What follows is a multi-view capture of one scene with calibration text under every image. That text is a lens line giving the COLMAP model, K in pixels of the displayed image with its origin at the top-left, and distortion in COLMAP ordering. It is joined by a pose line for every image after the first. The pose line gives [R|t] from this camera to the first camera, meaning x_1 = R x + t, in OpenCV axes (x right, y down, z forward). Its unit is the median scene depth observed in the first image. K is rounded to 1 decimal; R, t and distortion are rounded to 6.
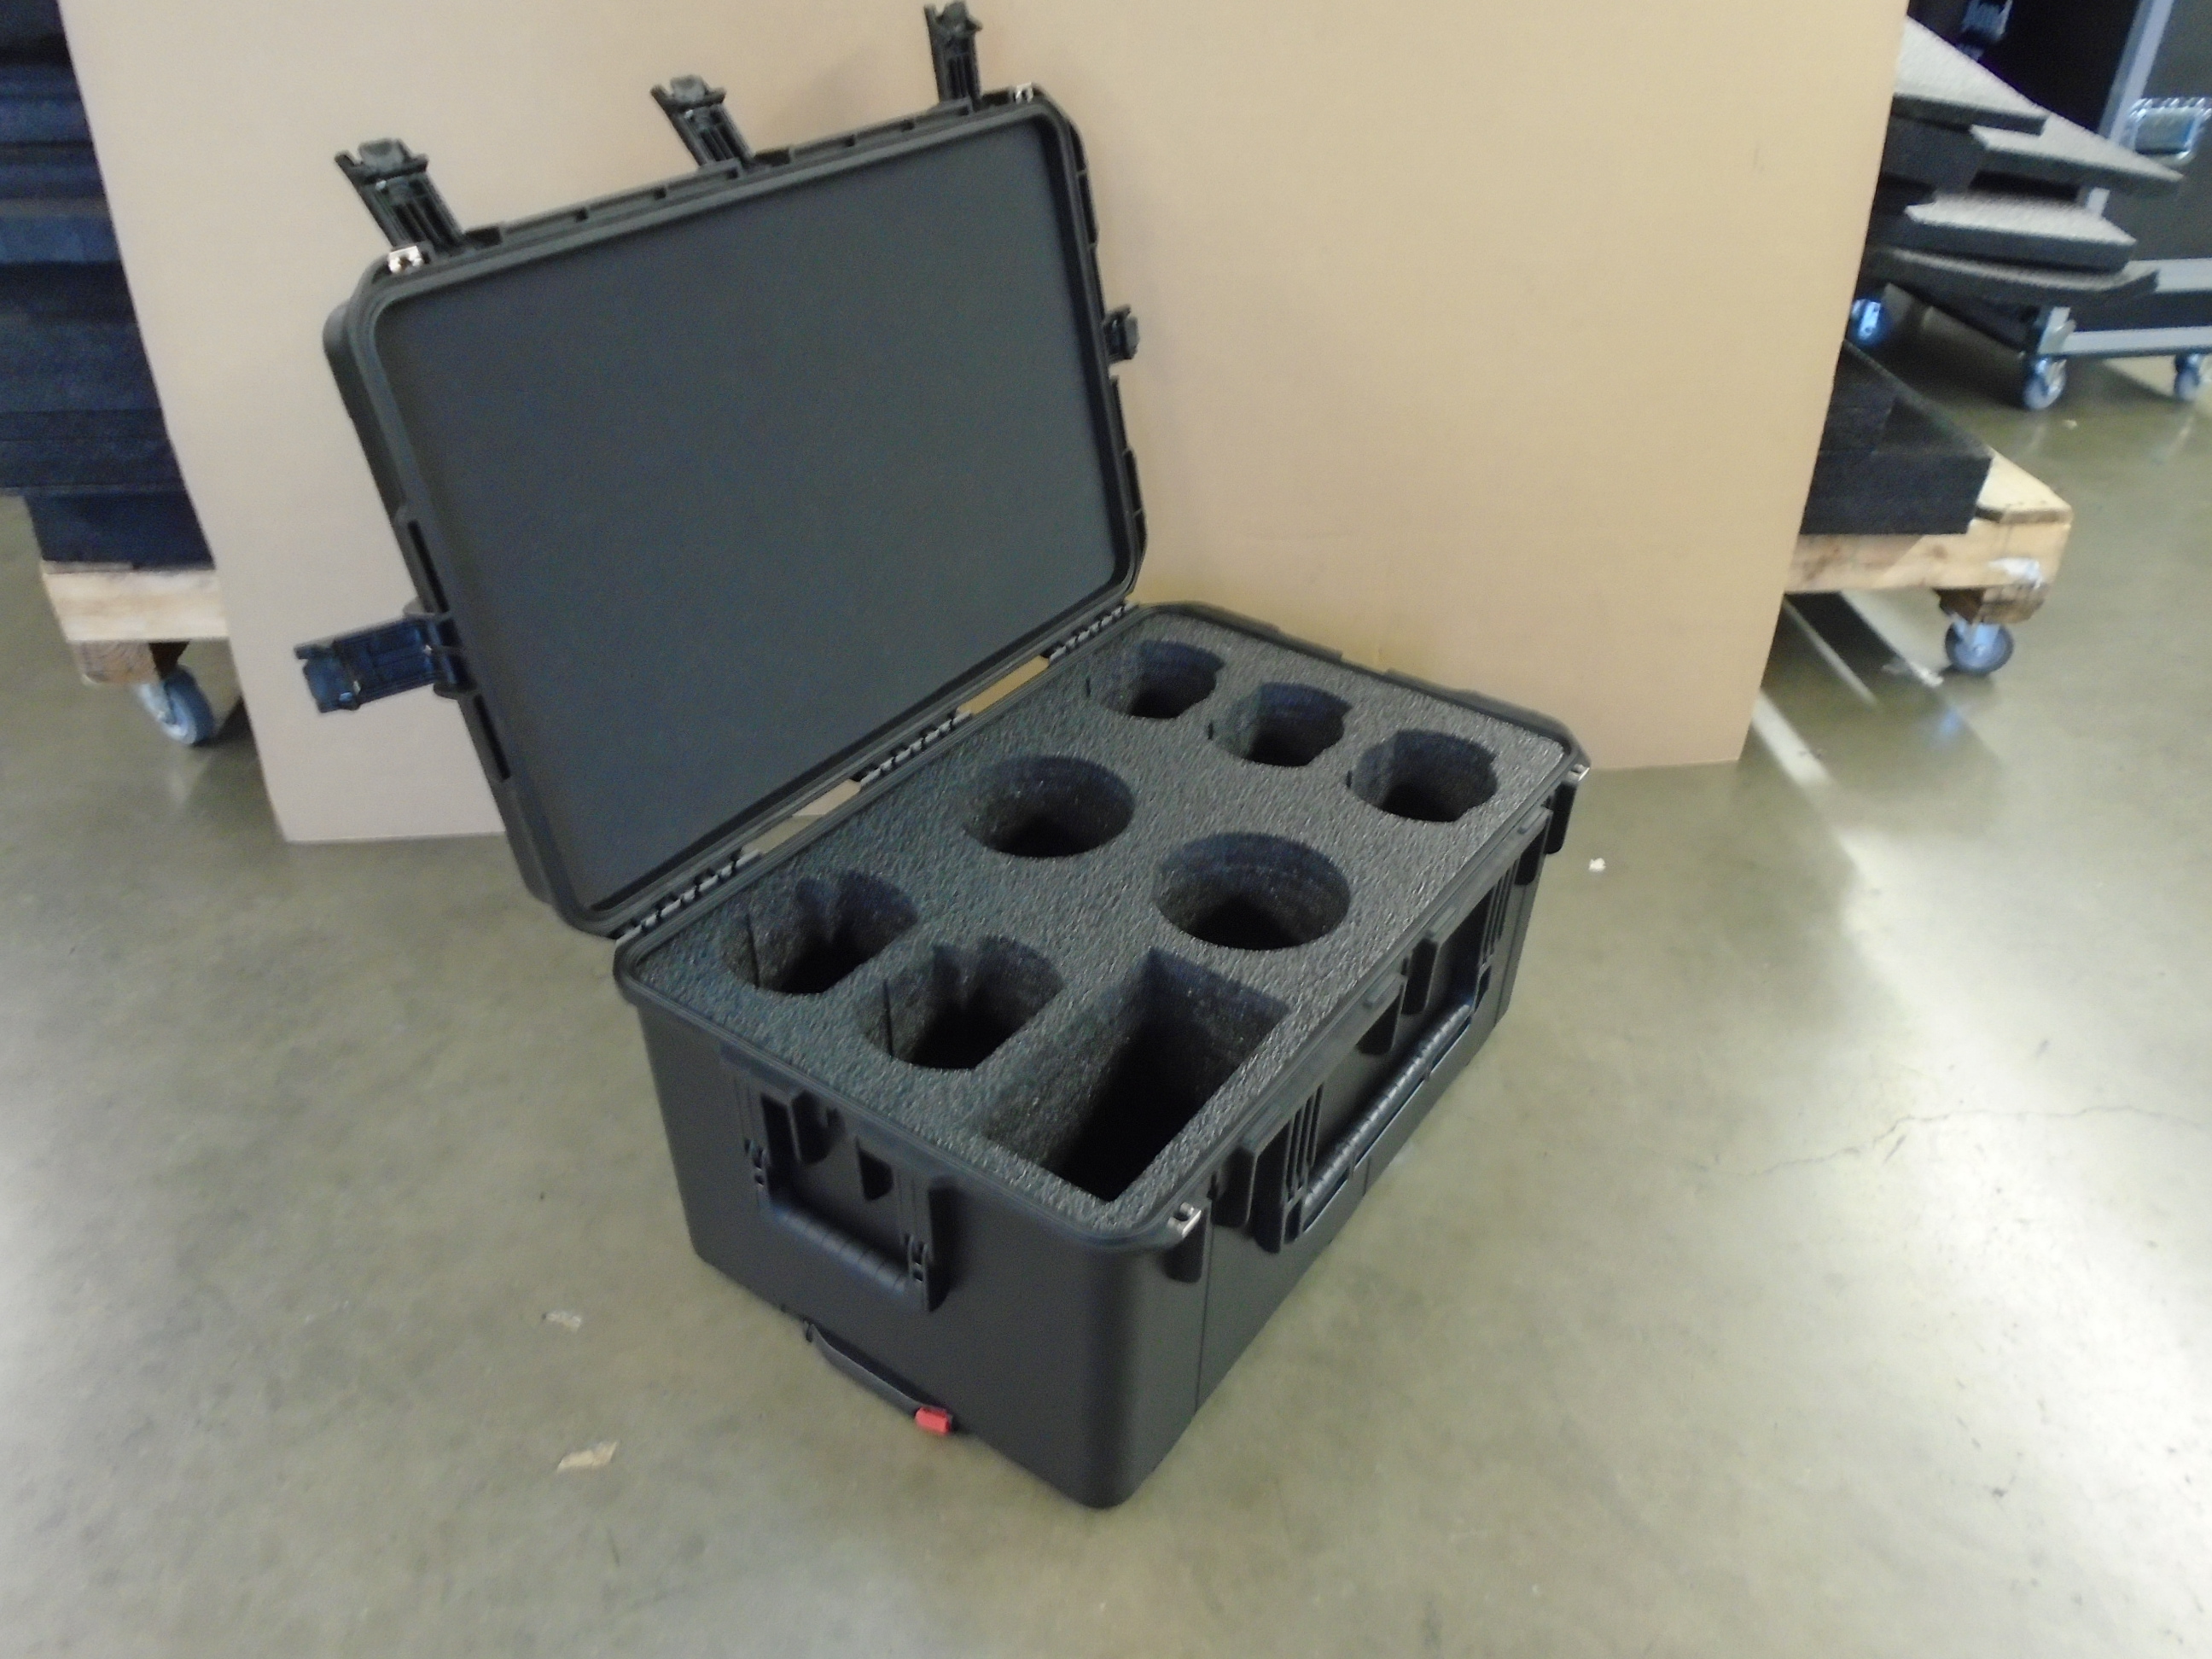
lens RADIAL K [[1707.0, 0, 1097.2], [0, 1707.0, 817.0], [0, 0, 1]] dist [-0.000114, -0.001924]
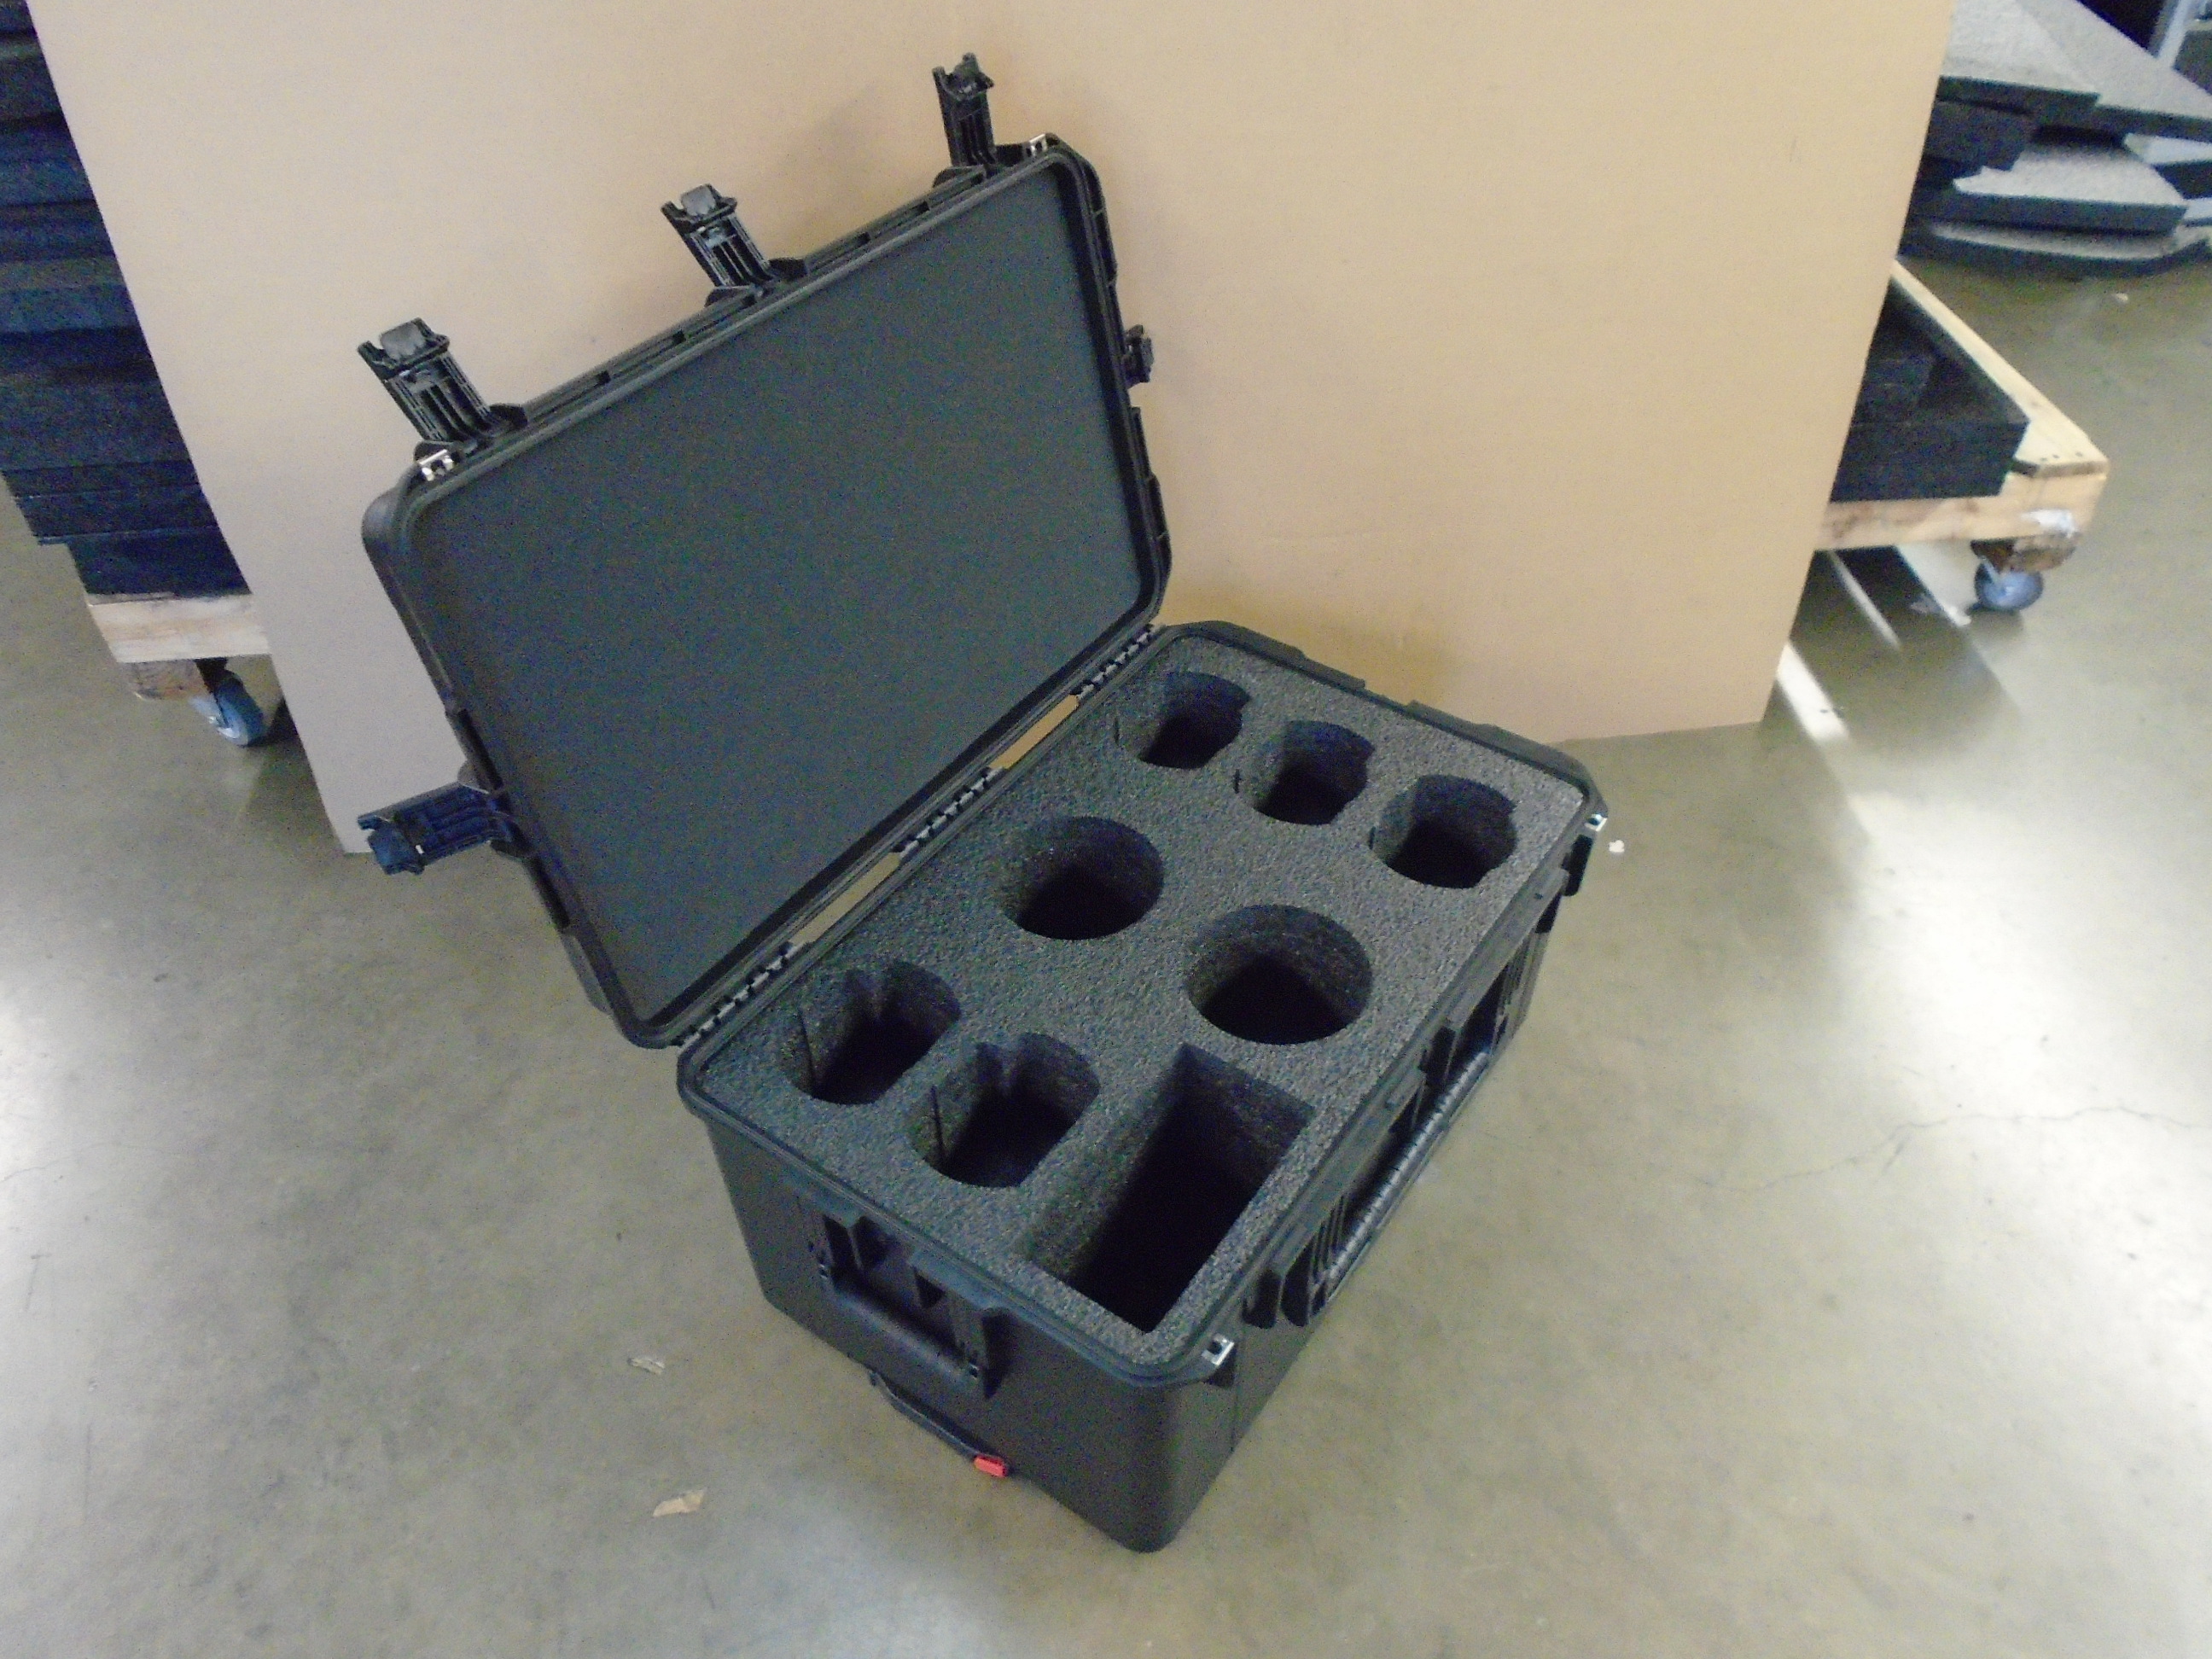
lens RADIAL K [[1707.0, 0, 1097.2], [0, 1707.0, 817.0], [0, 0, 1]] dist [-0.000114, -0.001924]
pose [[0.999595, -0.021111, -0.019075, 0.001602], [0.023579, 0.989853, 0.140128, -0.186381], [0.015923, -0.140521, 0.989950, -0.021676]]
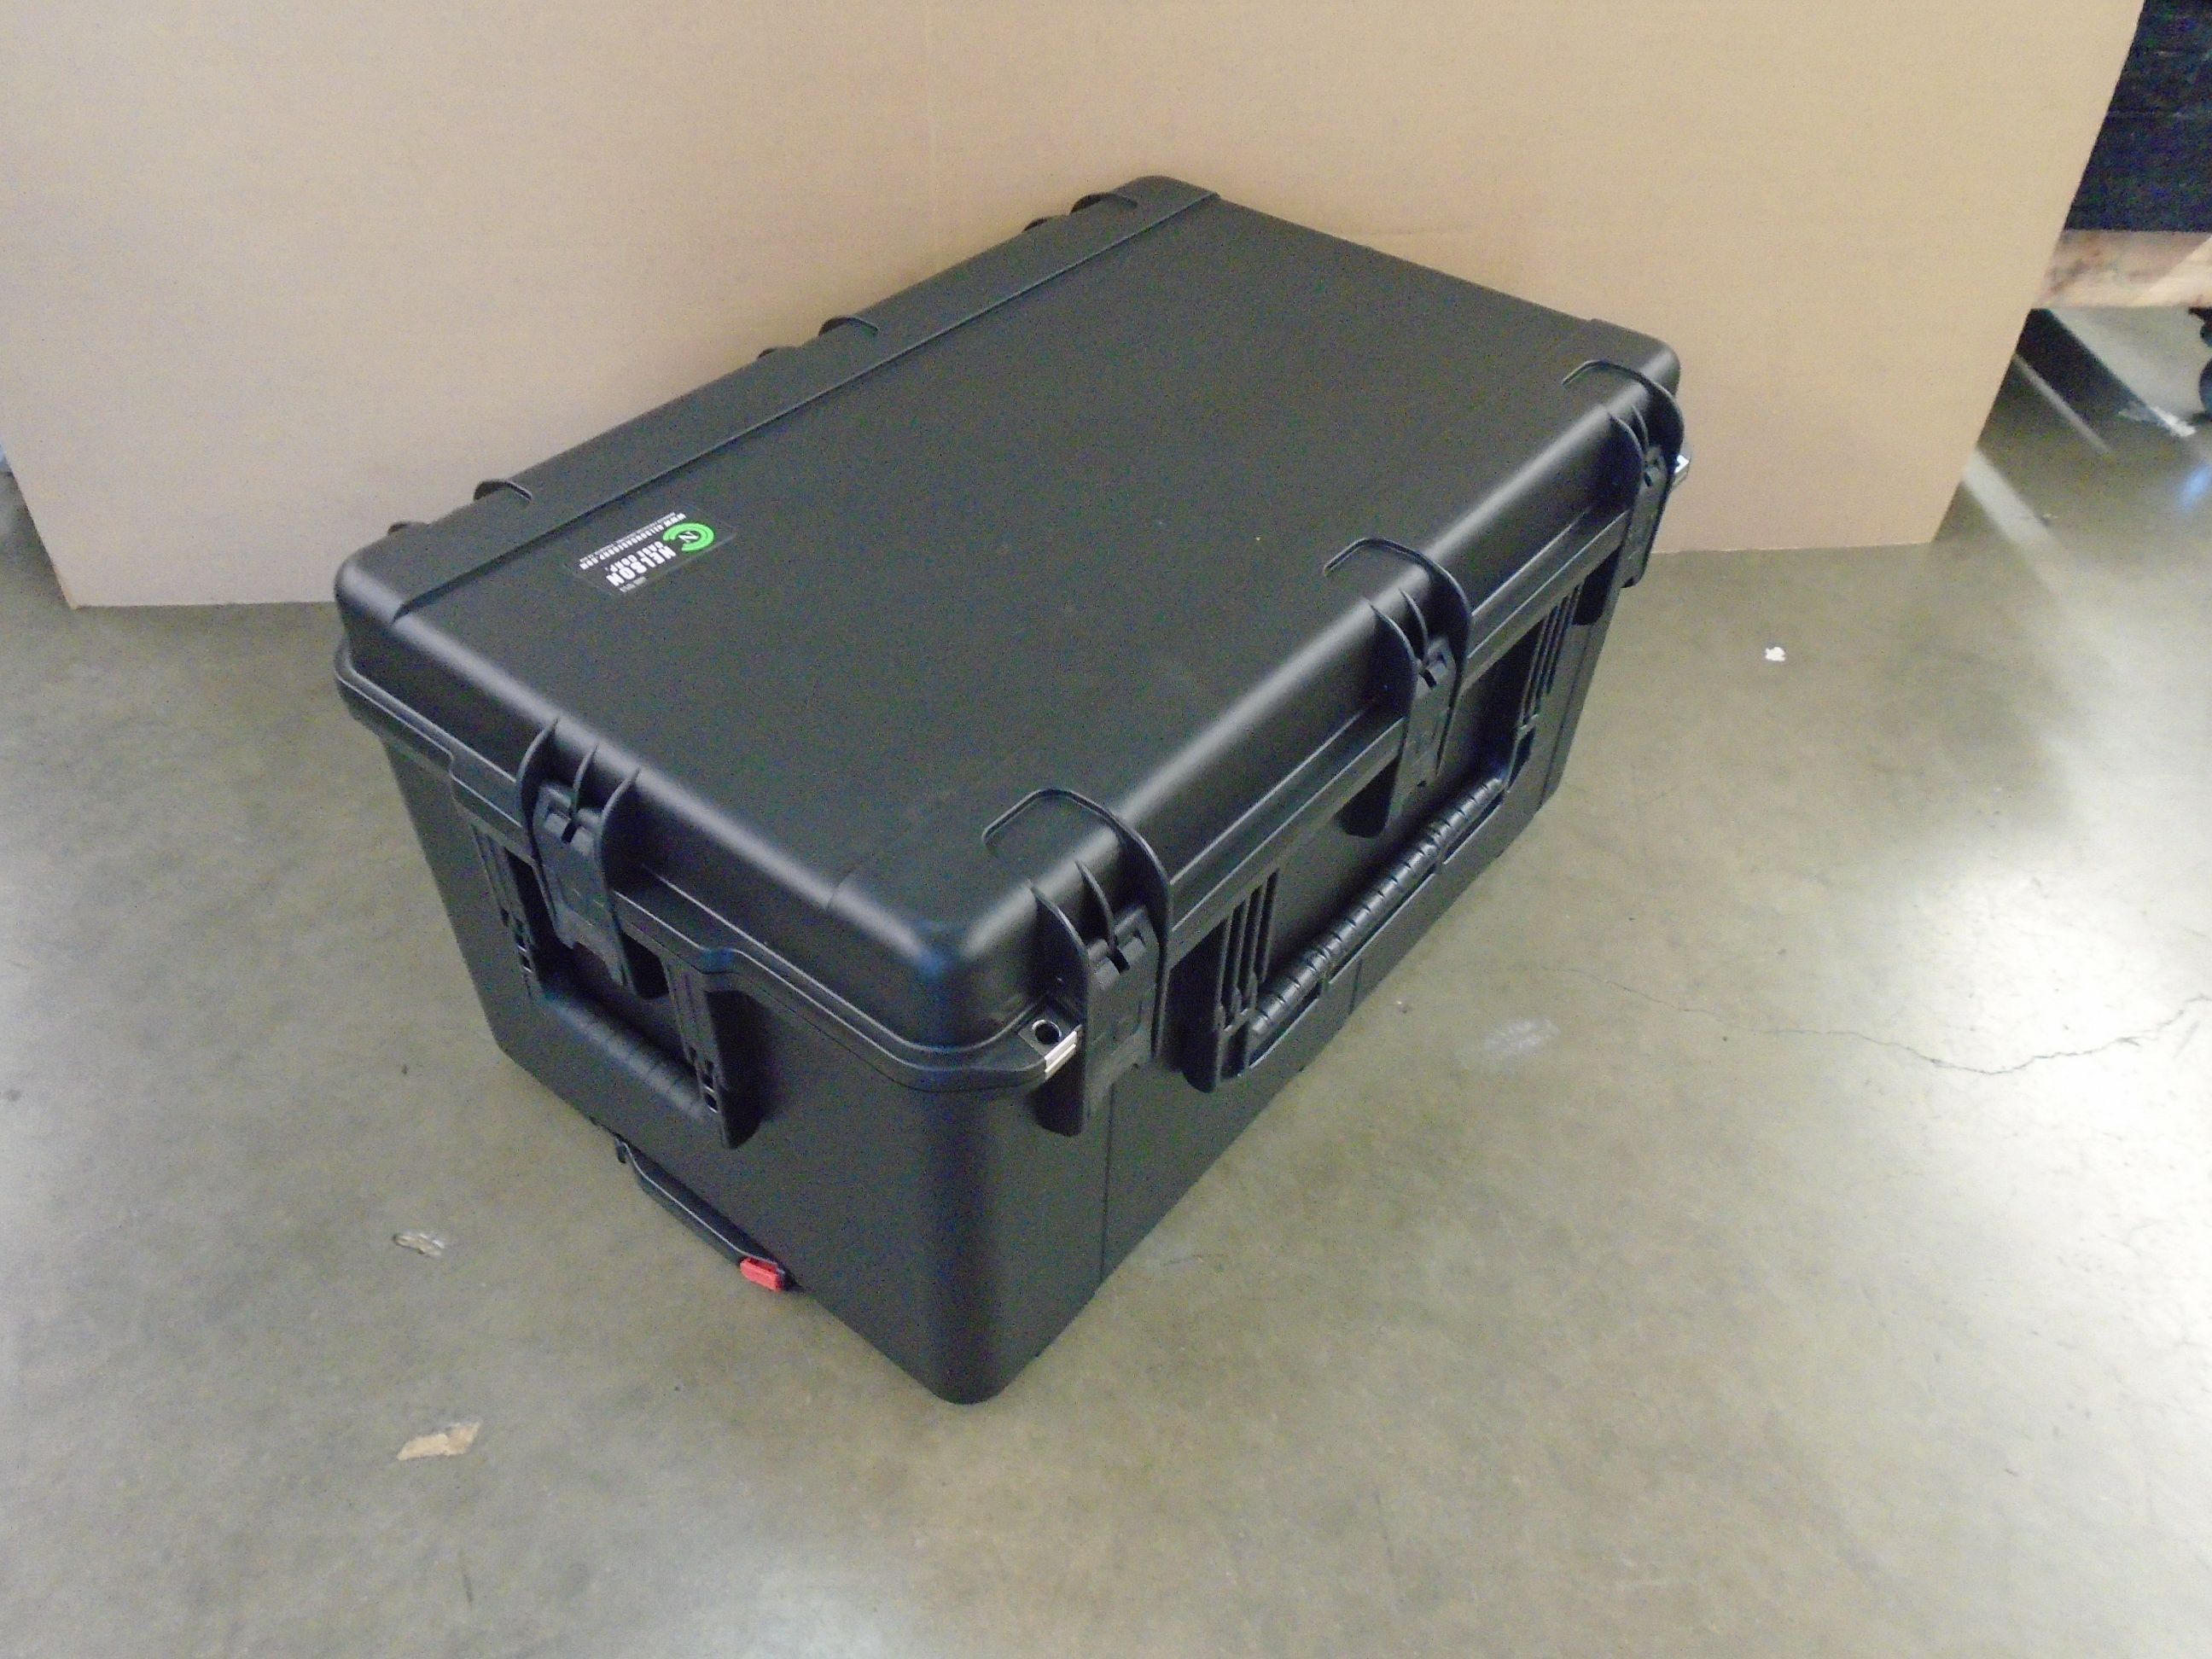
lens RADIAL K [[1707.0, 0, 1097.2], [0, 1707.0, 817.0], [0, 0, 1]] dist [-0.000114, -0.001924]
pose [[0.999712, 0.019631, -0.013826, -0.008952], [-0.017632, 0.991064, 0.132220, 0.004973], [0.016298, -0.131938, 0.991124, 0.272909]]
